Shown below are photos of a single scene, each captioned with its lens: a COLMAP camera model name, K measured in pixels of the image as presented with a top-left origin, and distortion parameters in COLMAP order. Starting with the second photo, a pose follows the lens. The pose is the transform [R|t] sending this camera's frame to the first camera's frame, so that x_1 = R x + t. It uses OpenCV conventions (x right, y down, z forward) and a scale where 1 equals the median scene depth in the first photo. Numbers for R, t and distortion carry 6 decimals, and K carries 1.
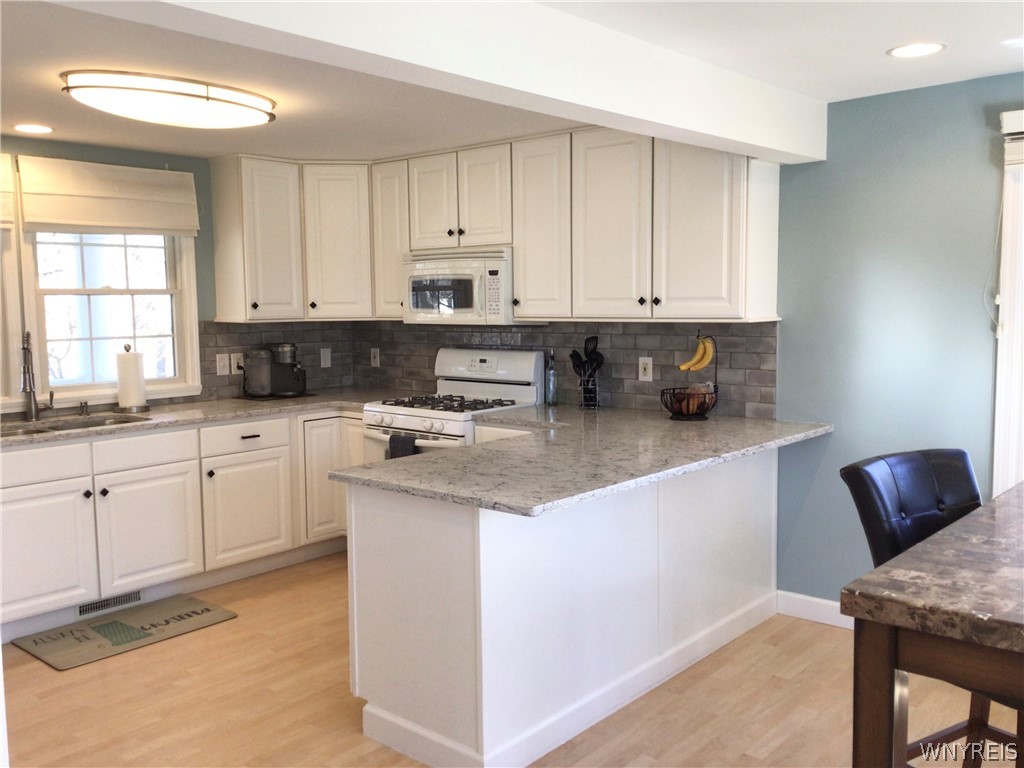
lens RADIAL K [[917.5, 0, 512.0], [0, 917.5, 384.0], [0, 0, 1]] dist [0.113821, -0.216915]
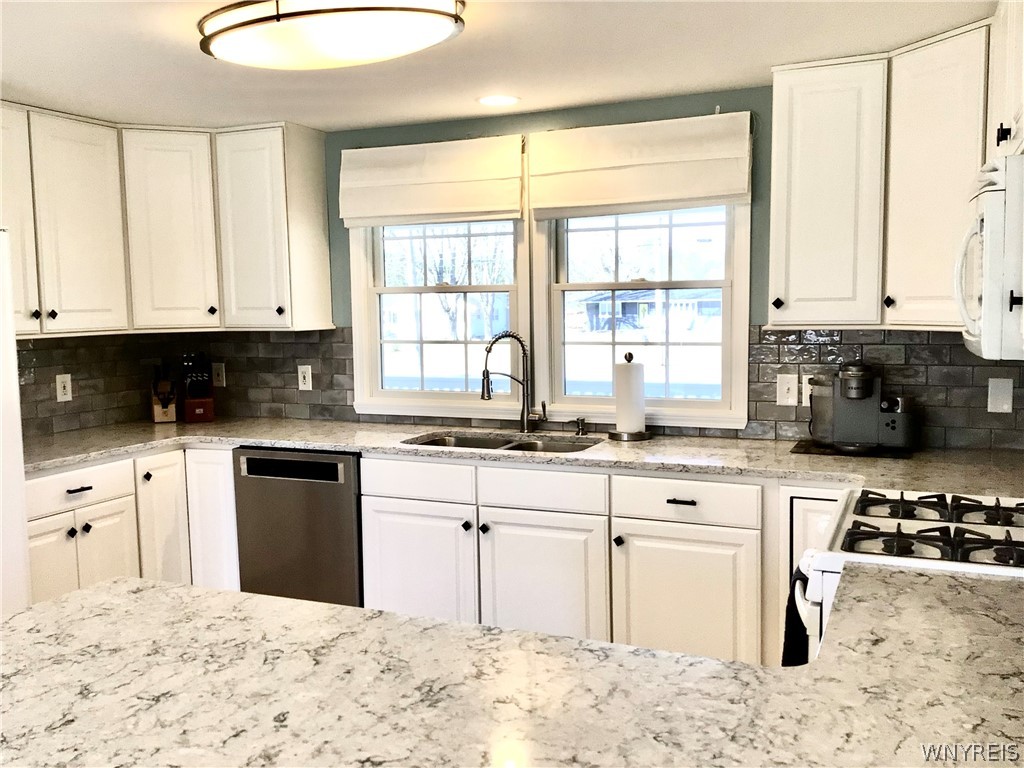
lens RADIAL K [[917.5, 0, 512.0], [0, 917.5, 384.0], [0, 0, 1]] dist [0.113821, -0.216915]
pose [[0.291706, 0.091934, -0.952080, 0.297321], [-0.077424, 0.994374, 0.072296, -0.064307], [0.953369, 0.052625, 0.297183, 0.671898]]
